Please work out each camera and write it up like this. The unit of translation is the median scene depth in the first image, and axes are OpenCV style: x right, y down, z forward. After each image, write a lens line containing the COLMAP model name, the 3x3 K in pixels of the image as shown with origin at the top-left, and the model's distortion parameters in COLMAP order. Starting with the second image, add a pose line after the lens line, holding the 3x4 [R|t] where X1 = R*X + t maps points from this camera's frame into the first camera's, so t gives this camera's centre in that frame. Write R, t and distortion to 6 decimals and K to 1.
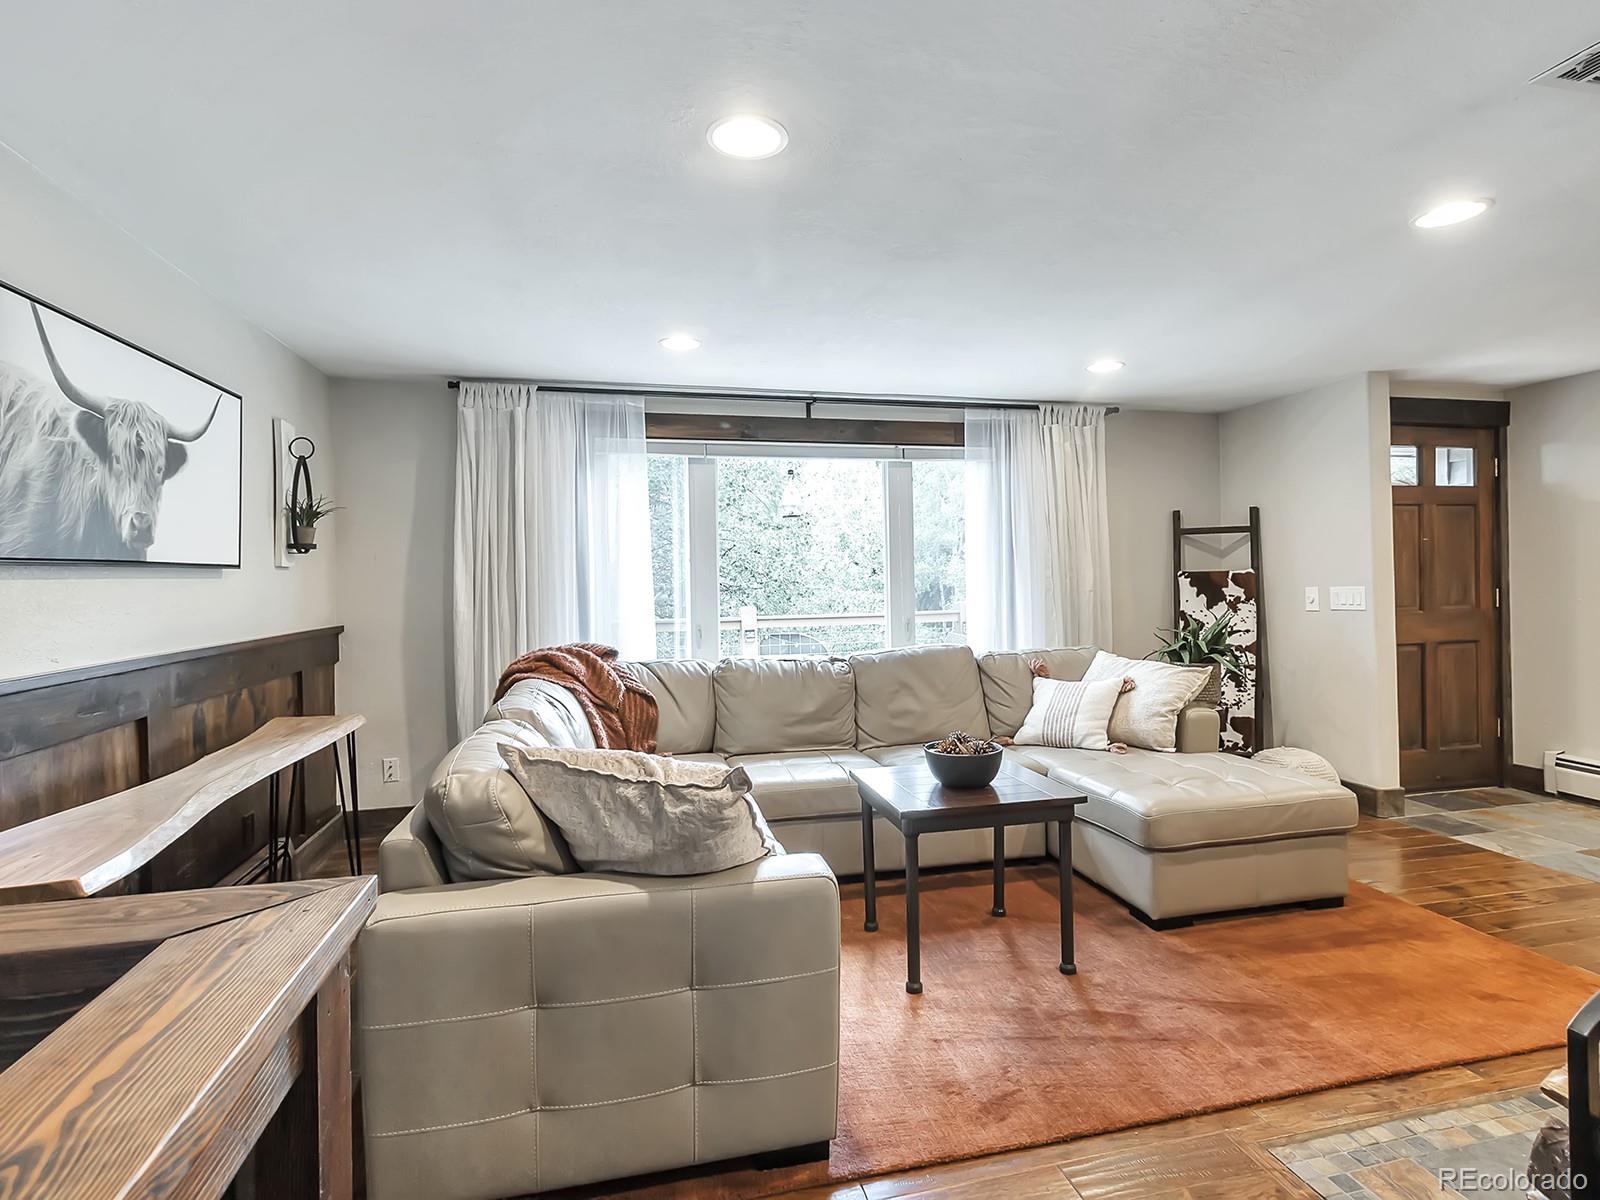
lens RADIAL K [[821.8, 0, 797.6], [0, 821.8, 583.6], [0, 0, 1]] dist [-0.002007, 0.002737]
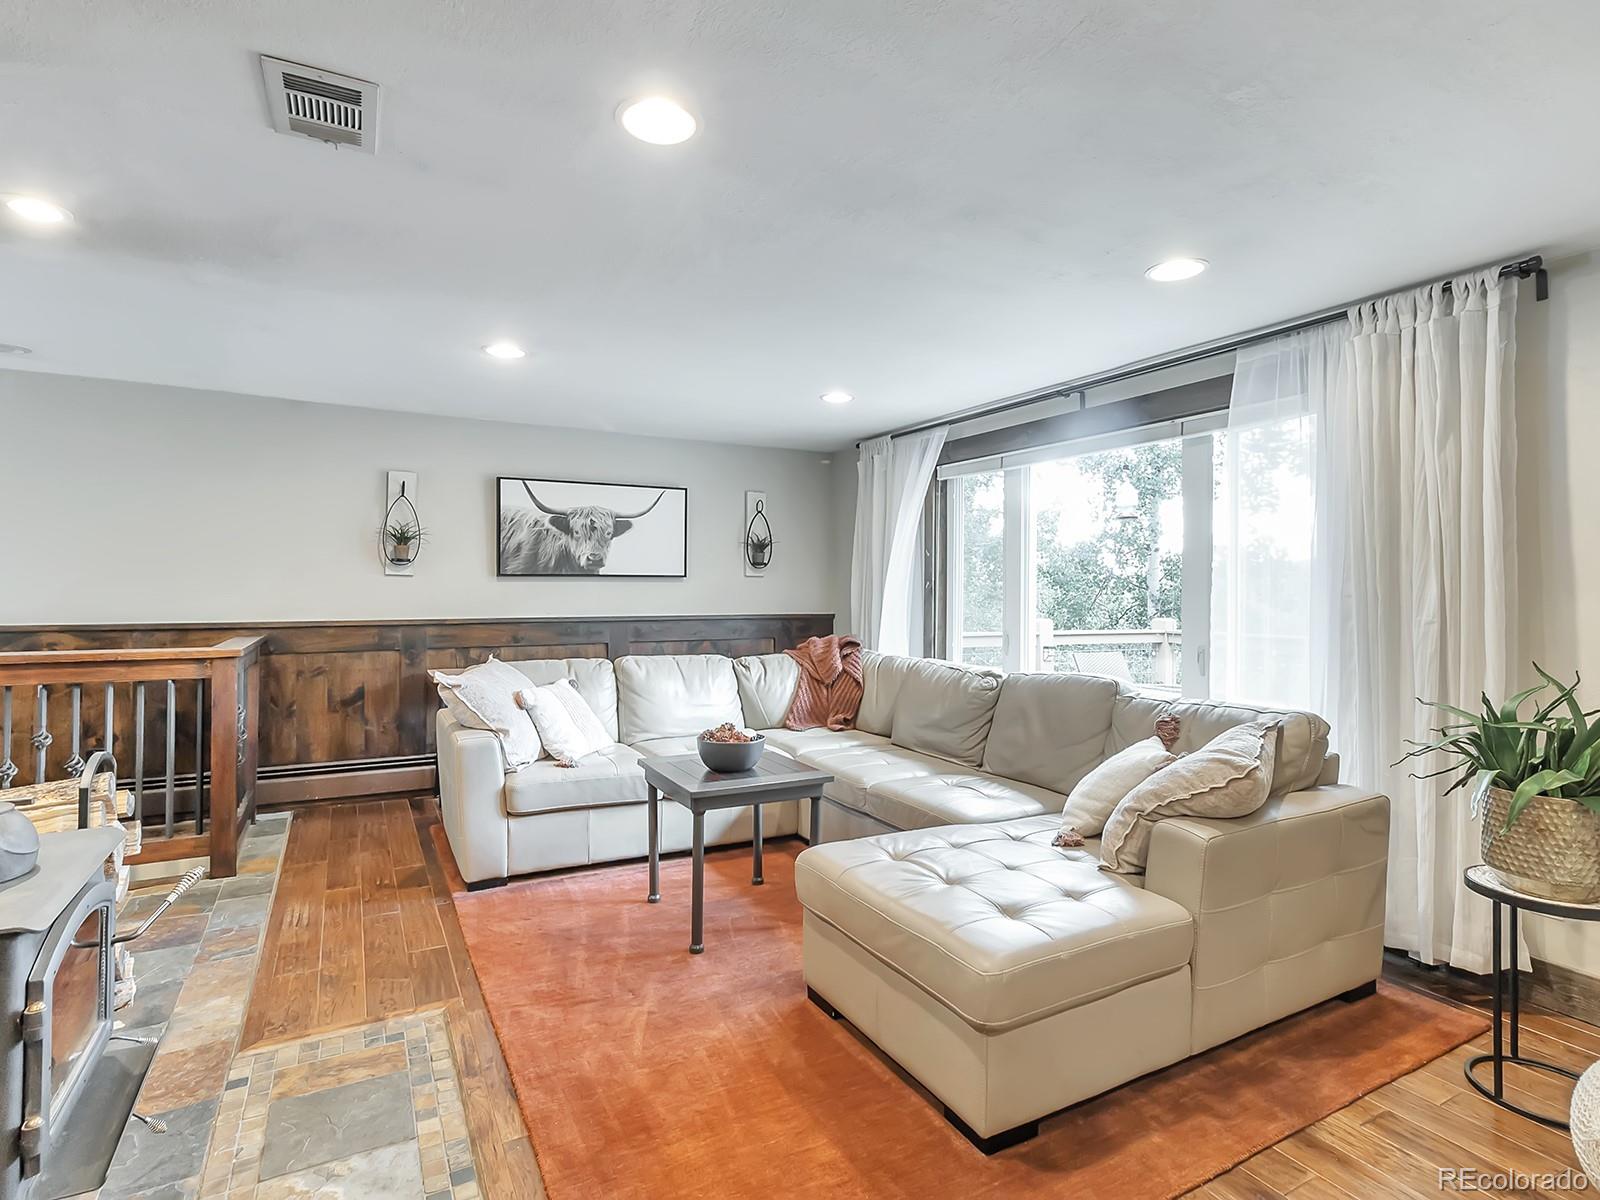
lens RADIAL K [[821.8, 0, 796.5], [0, 821.8, 592.9], [0, 0, 1]] dist [-0.002007, 0.002737]
pose [[0.269255, 0.021873, -0.962820, 1.552360], [-0.016959, 0.999695, 0.017968, -0.025985], [0.962920, 0.011491, 0.269544, 0.904746]]
